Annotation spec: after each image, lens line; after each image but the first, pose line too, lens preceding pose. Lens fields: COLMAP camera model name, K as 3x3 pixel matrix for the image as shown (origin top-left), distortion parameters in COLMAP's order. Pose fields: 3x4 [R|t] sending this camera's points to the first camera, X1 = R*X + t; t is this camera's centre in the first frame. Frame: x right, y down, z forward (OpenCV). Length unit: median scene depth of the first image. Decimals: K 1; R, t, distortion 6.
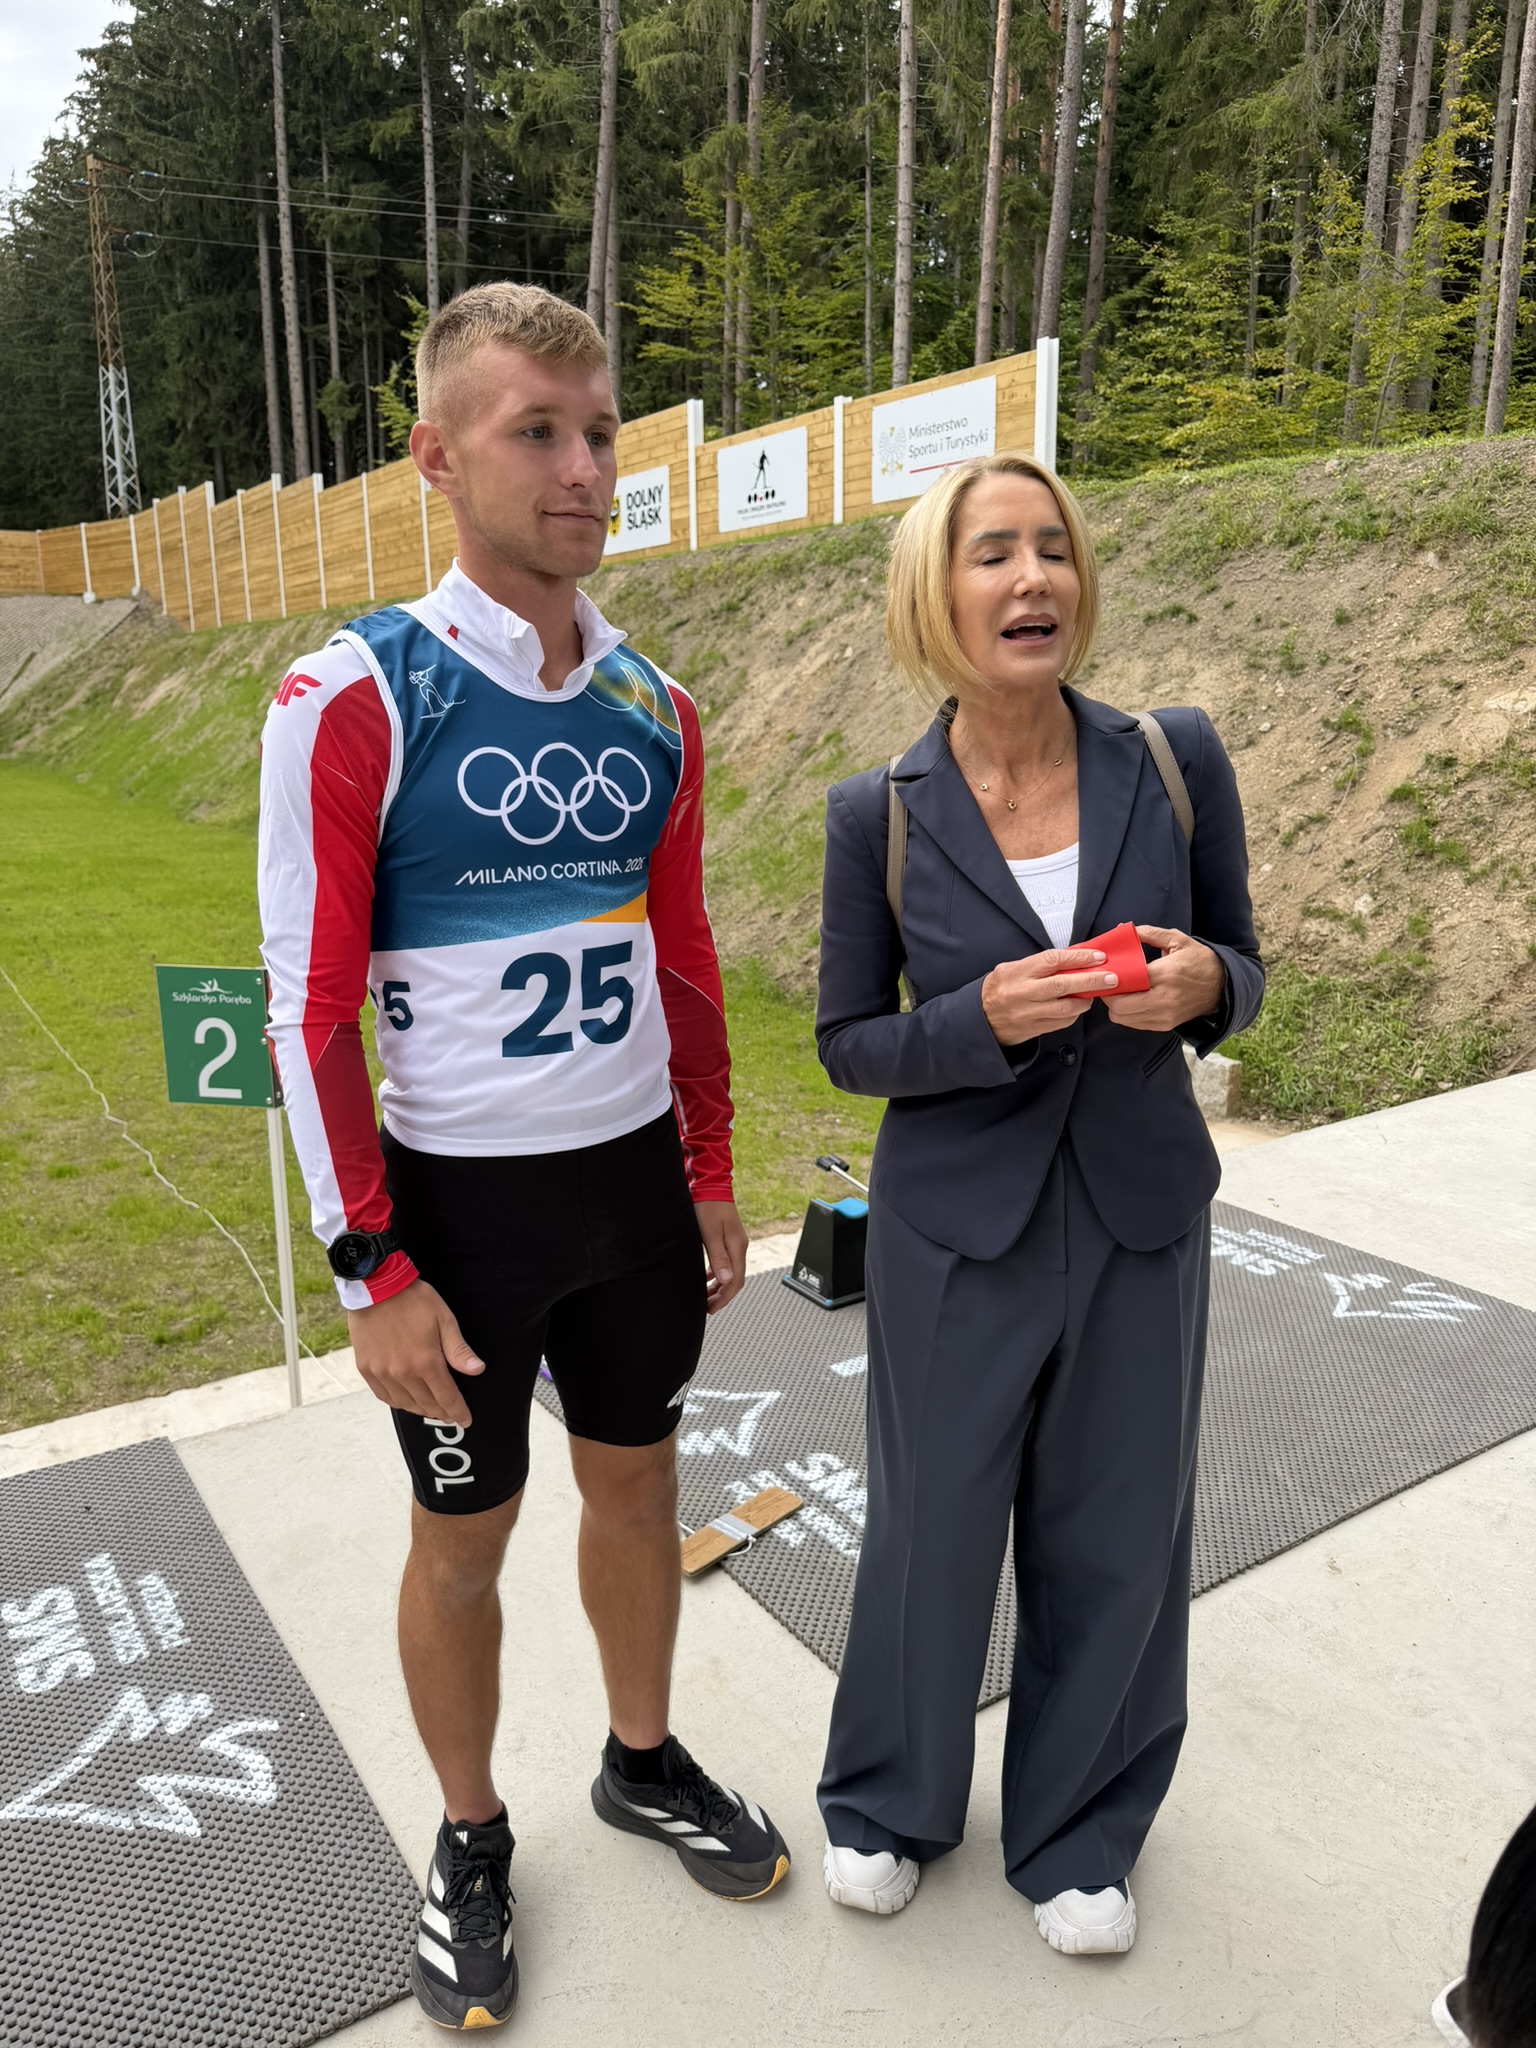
lens RADIAL K [[1436.6, 0, 762.7], [0, 1436.6, 1035.6], [0, 0, 1]] dist [-0.007386, -0.003257]
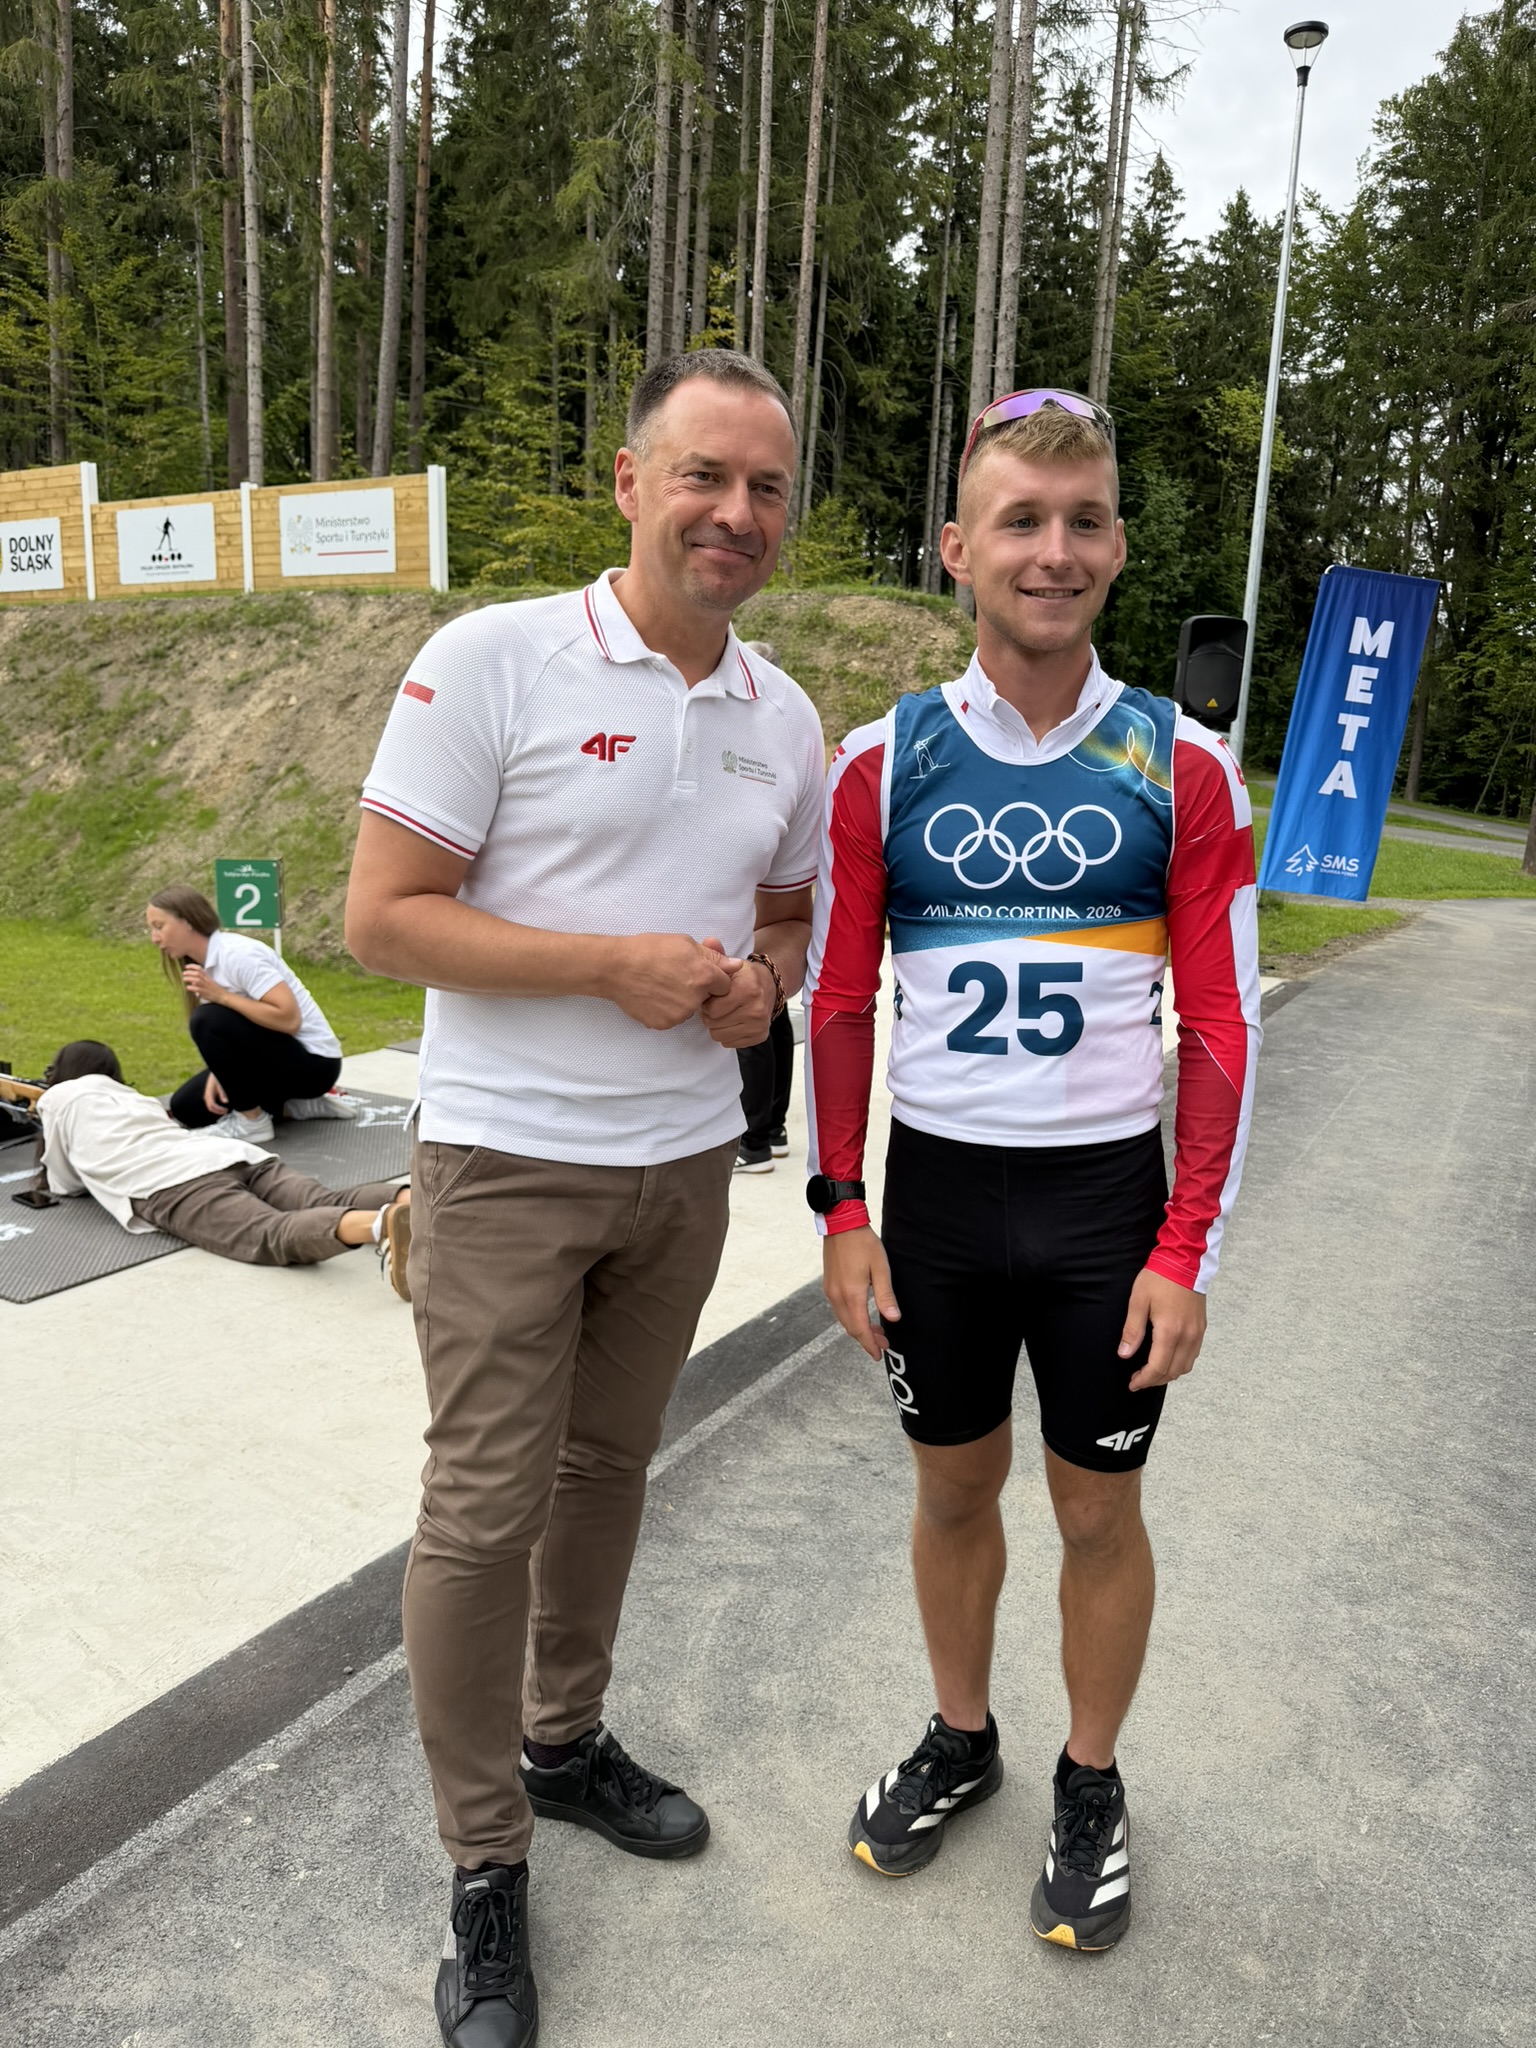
lens RADIAL K [[1440.0, 0, 772.2], [0, 1440.0, 1015.3], [0, 0, 1]] dist [0.014674, -0.017878]
pose [[0.889684, -0.044171, 0.454436, -0.094635], [0.067608, 0.997082, -0.035445, 0.046069], [-0.451544, 0.062258, 0.890074, -0.168455]]
